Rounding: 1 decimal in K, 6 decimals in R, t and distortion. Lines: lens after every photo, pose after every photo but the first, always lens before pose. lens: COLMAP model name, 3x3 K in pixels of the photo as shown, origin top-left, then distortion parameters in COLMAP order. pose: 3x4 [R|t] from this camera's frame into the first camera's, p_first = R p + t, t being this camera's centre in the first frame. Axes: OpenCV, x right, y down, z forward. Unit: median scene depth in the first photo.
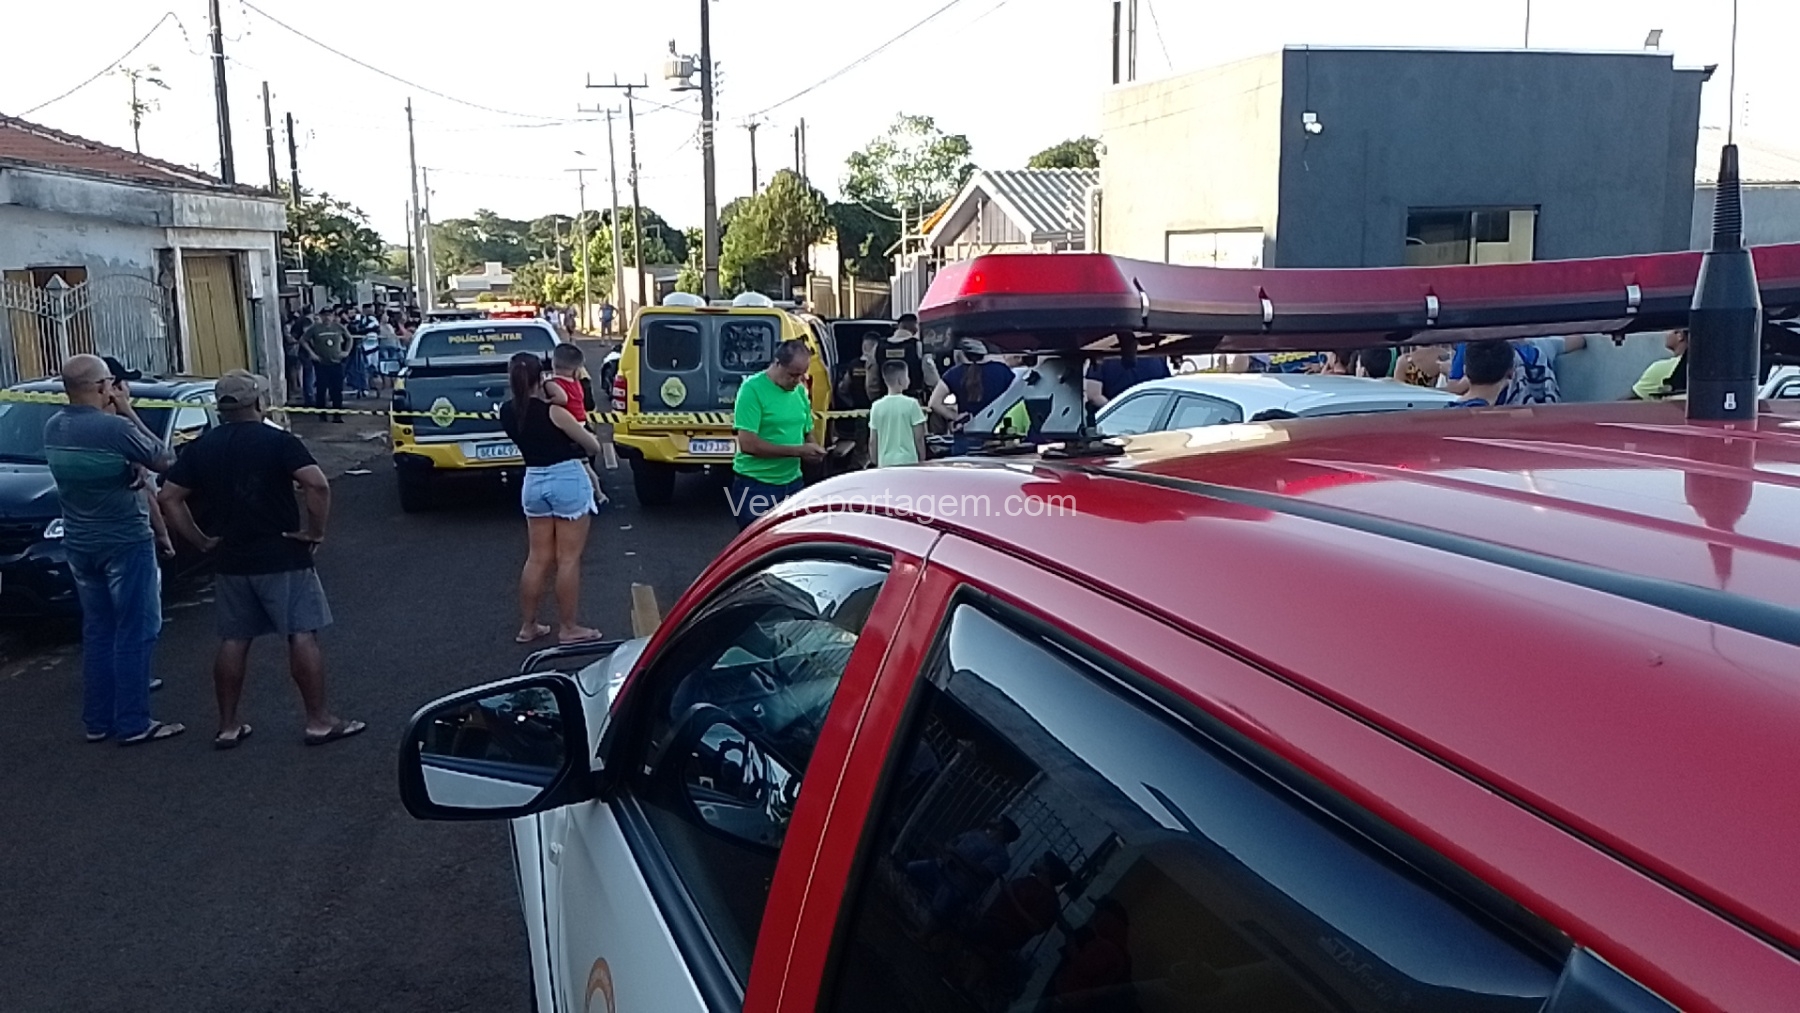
lens RADIAL K [[1445.8, 0, 901.8], [0, 1445.8, 498.9], [0, 0, 1]] dist [0.055552, -0.107455]
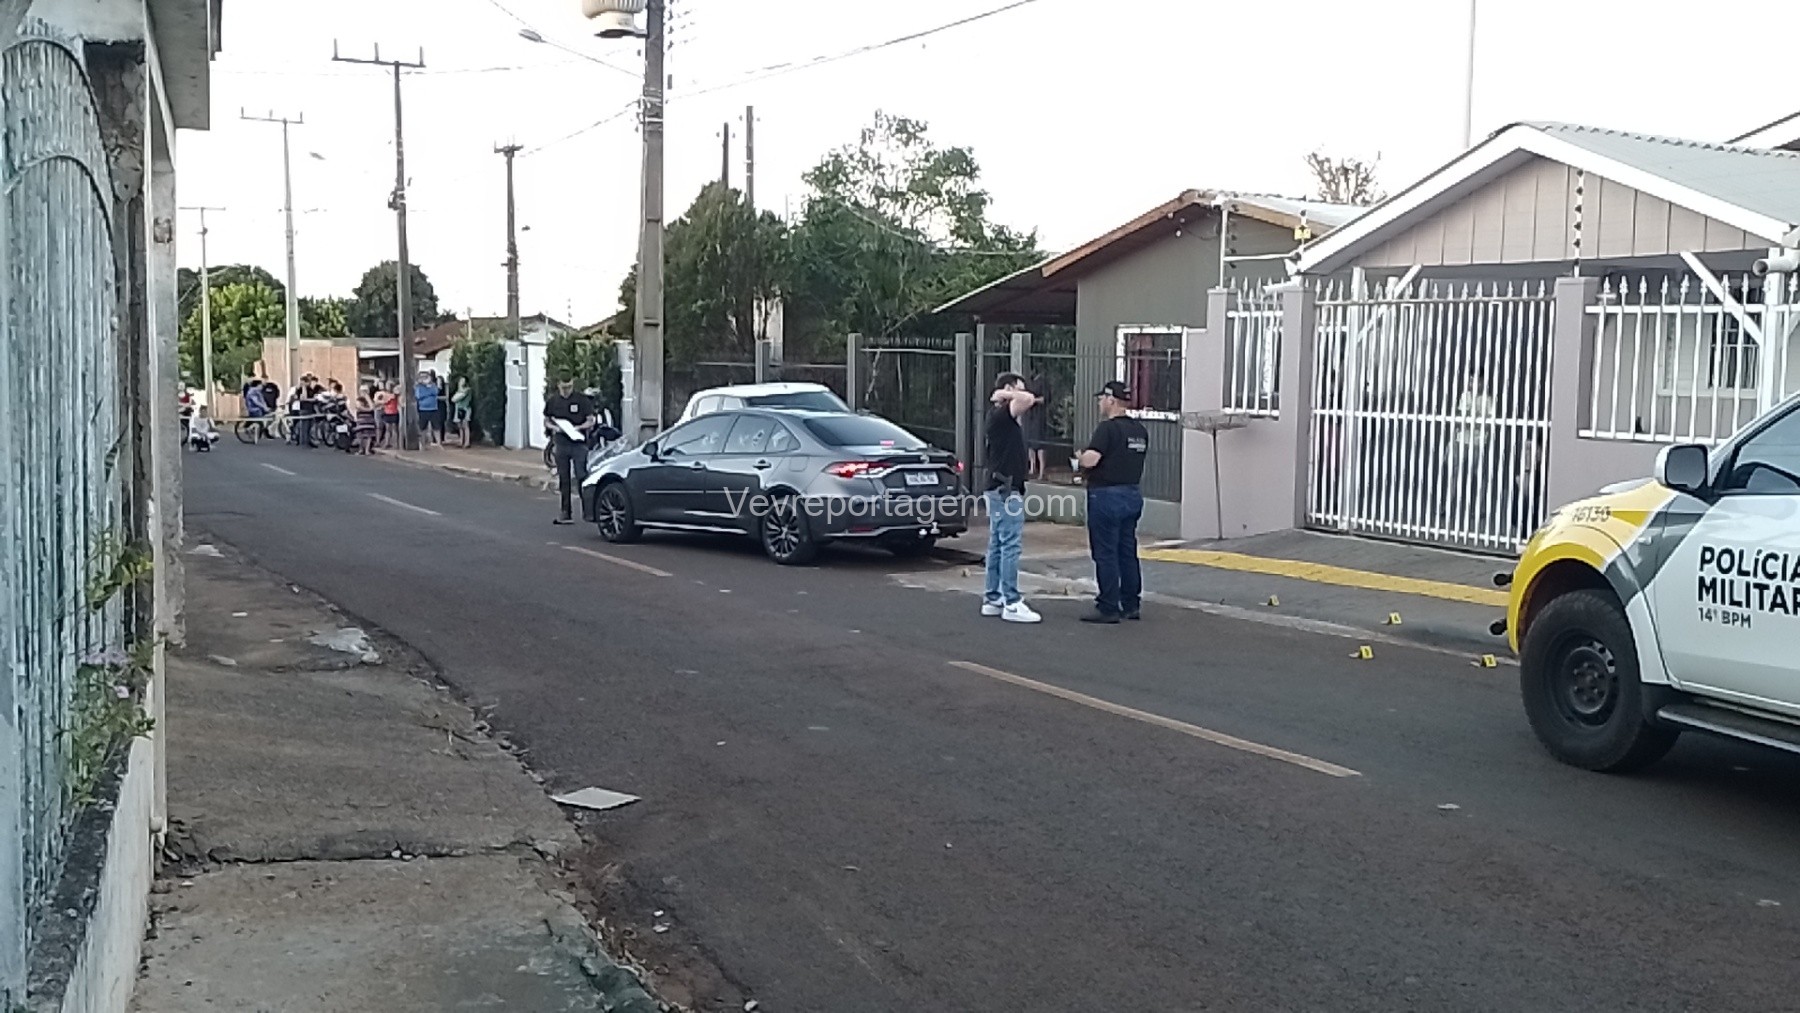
lens RADIAL K [[1651.7, 0, 913.1], [0, 1651.7, 500.4], [0, 0, 1]] dist [0.143546, -0.292572]
pose [[0.973206, 0.009196, 0.229752, -0.189134], [0.008809, 0.996975, -0.077222, -0.027419], [-0.229767, 0.077177, 0.970181, 0.292378]]
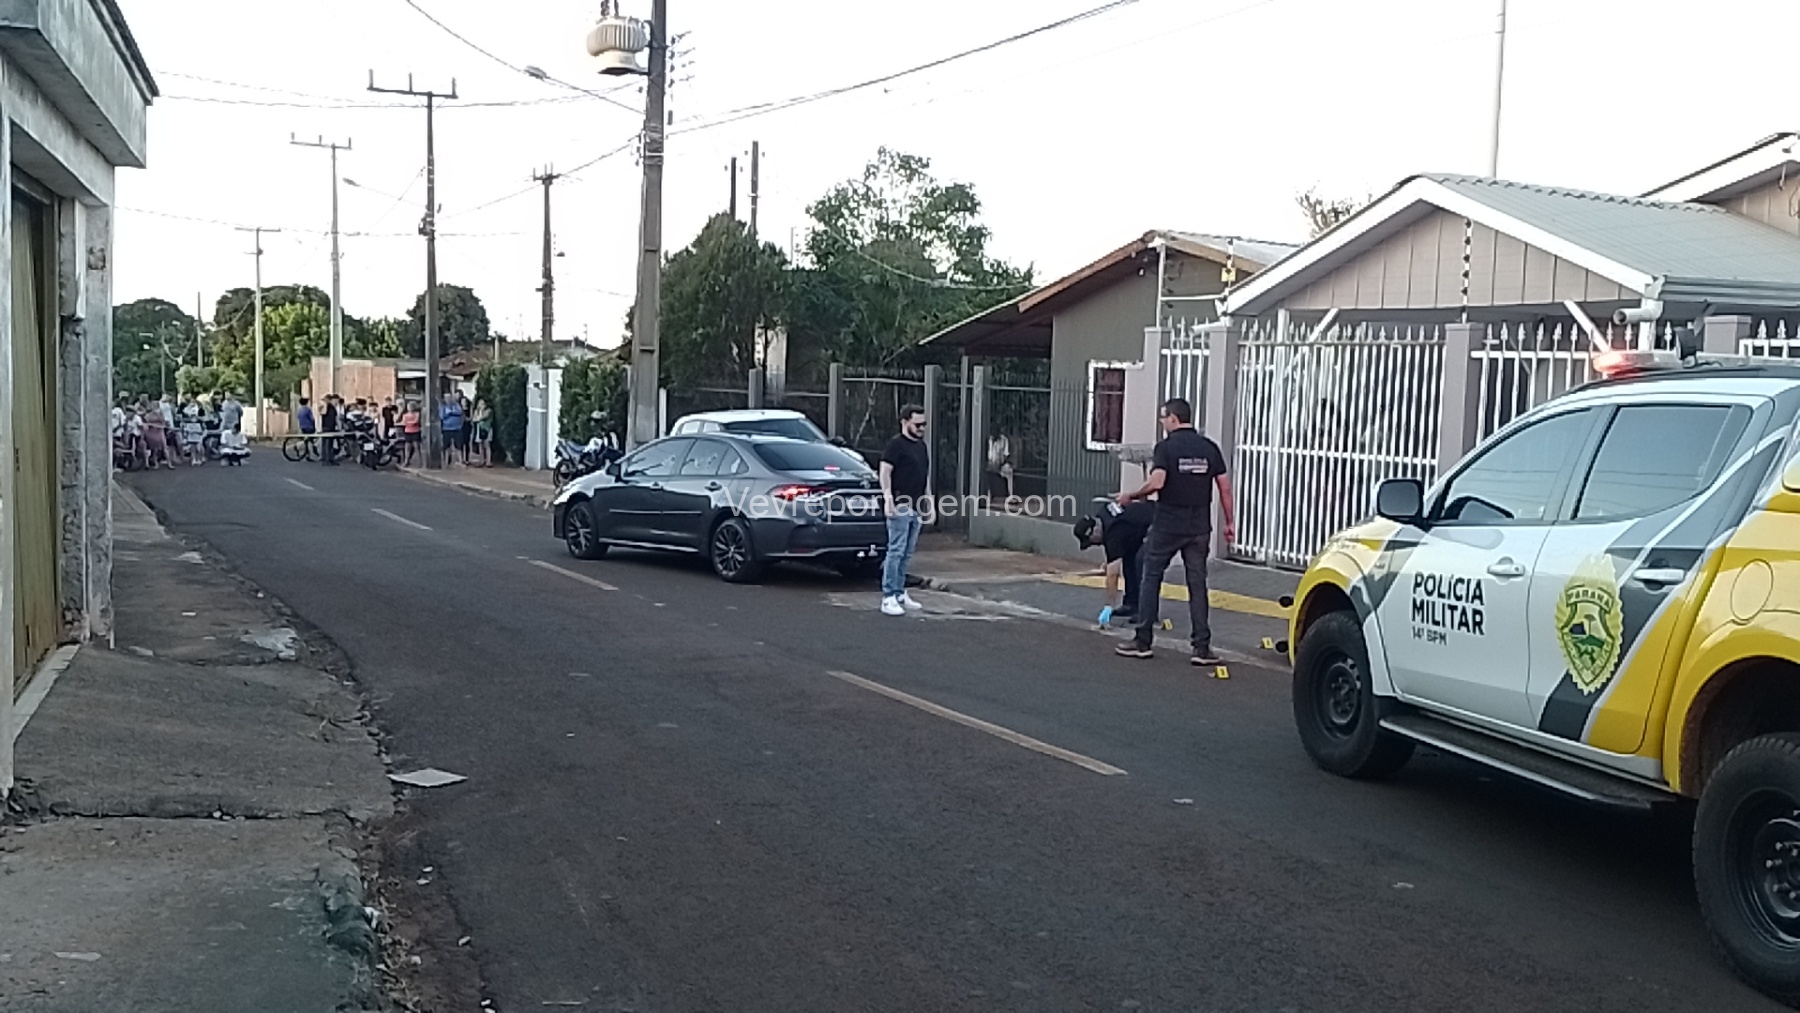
lens RADIAL K [[1648.1, 0, 912.3], [0, 1648.1, 514.1], [0, 0, 1]] dist [0.120419, -0.230316]
pose [[0.979385, 0.031900, 0.199466, -0.163795], [-0.014856, 0.996153, -0.086366, -0.024521], [-0.201453, 0.081622, 0.976091, 0.266748]]
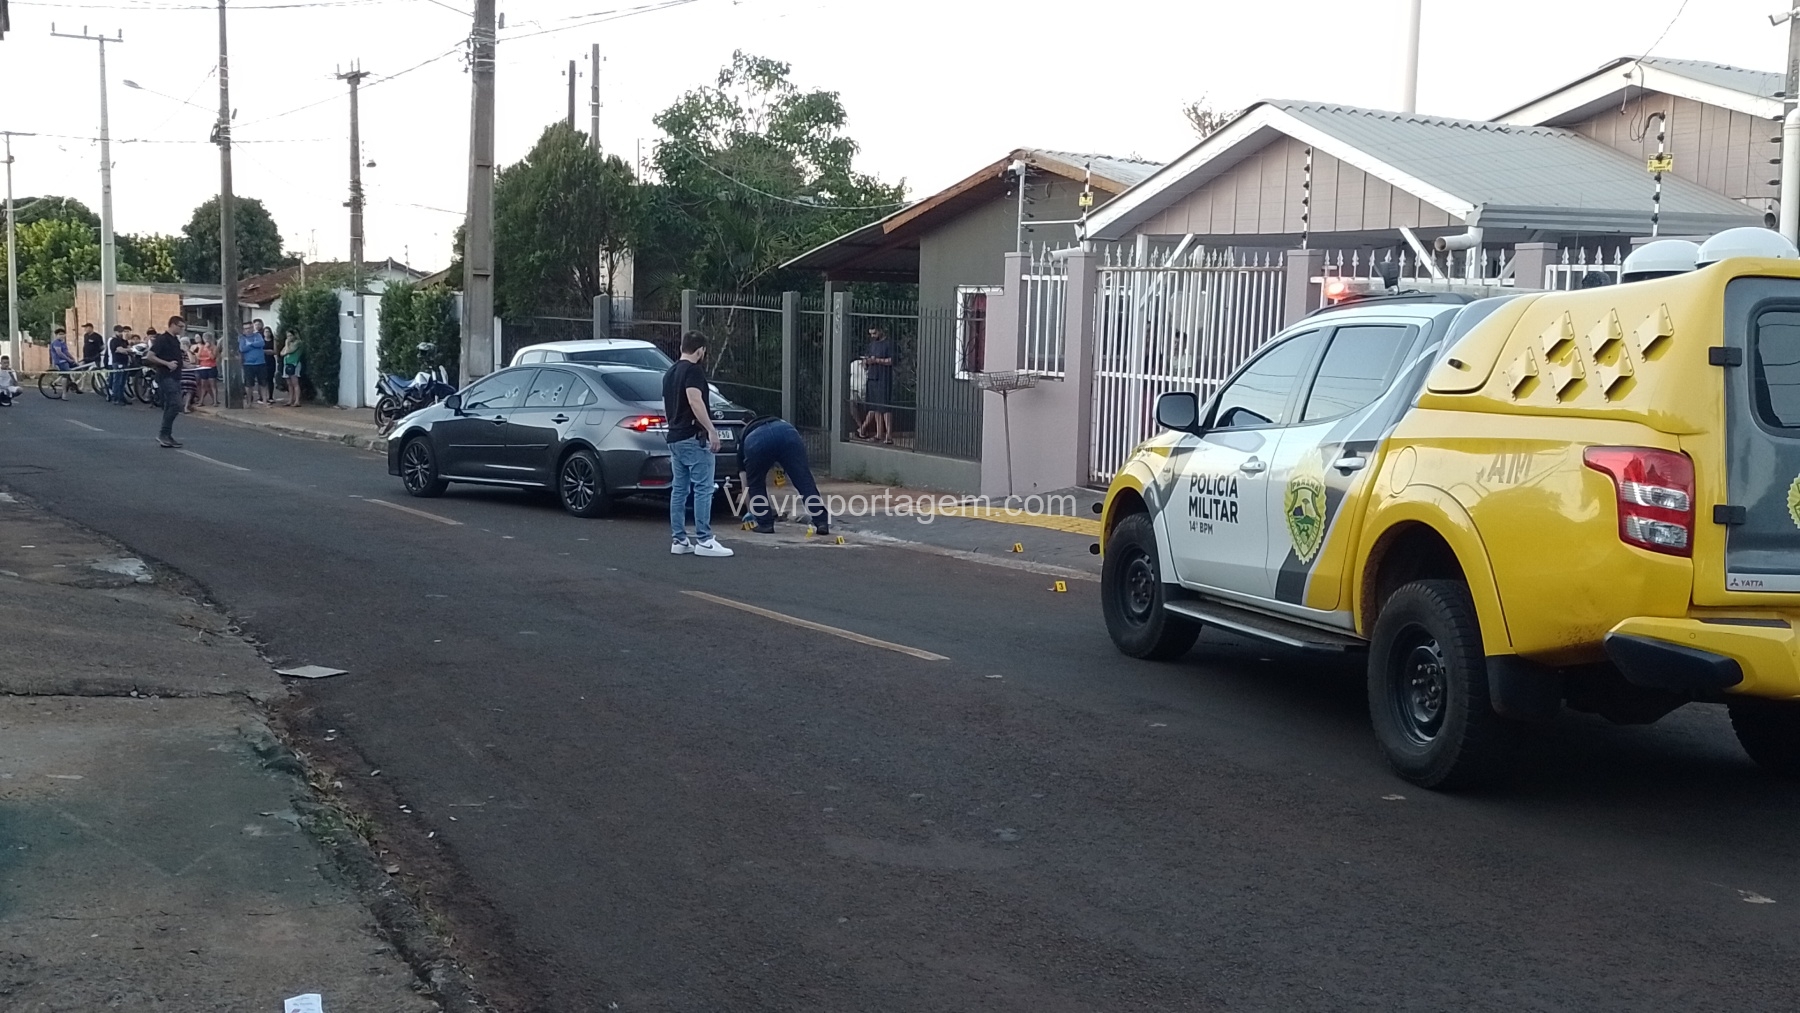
lens RADIAL K [[1904.1, 0, 909.4], [0, 1904.1, 506.6], [0, 0, 1]] dist [0.132392, -0.264851]
pose [[0.964331, 0.016576, 0.264181, -0.171618], [0.000270, 0.997975, -0.063606, -0.014549], [-0.264700, 0.061409, 0.962374, 0.207808]]
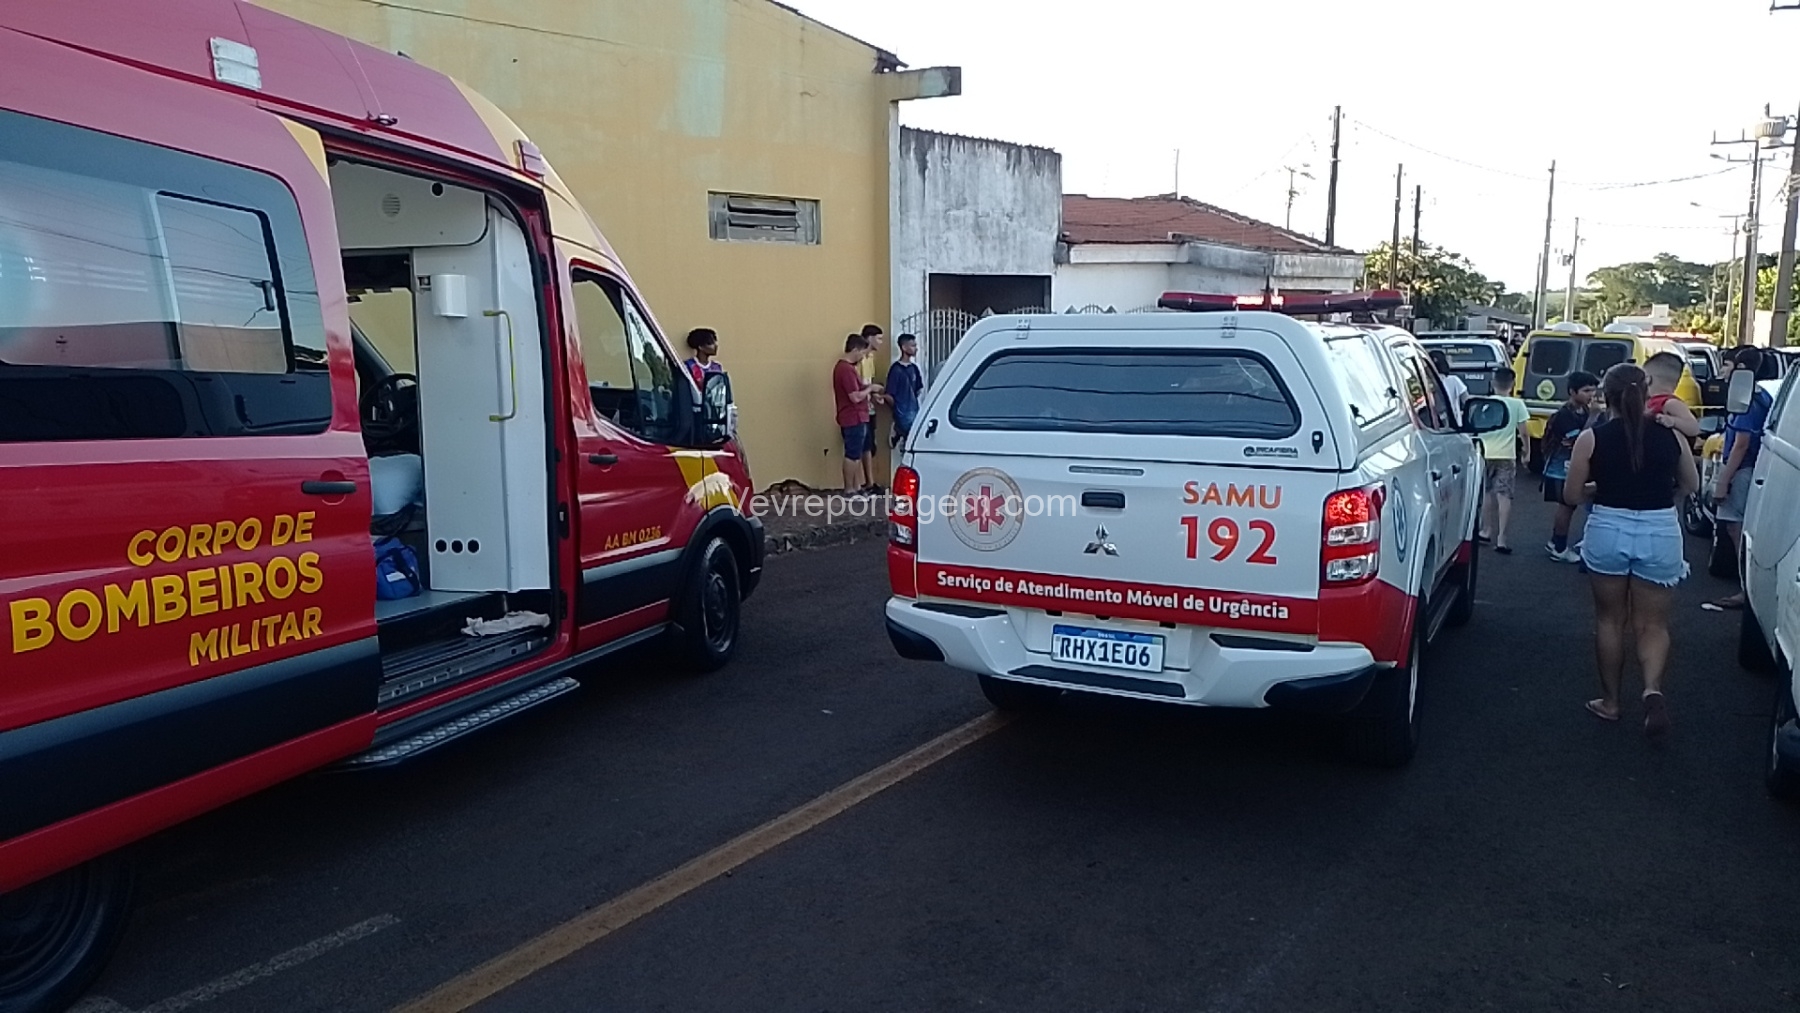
lens RADIAL K [[1269.2, 0, 897.5], [0, 1269.2, 503.4], [0, 0, 1]] dist [0.072019, -0.121255]
pose [[0.690715, 0.127201, -0.711851, 0.106871], [-0.130955, 0.990134, 0.049861, 0.019556], [0.711170, 0.058781, 0.700558, -0.114989]]
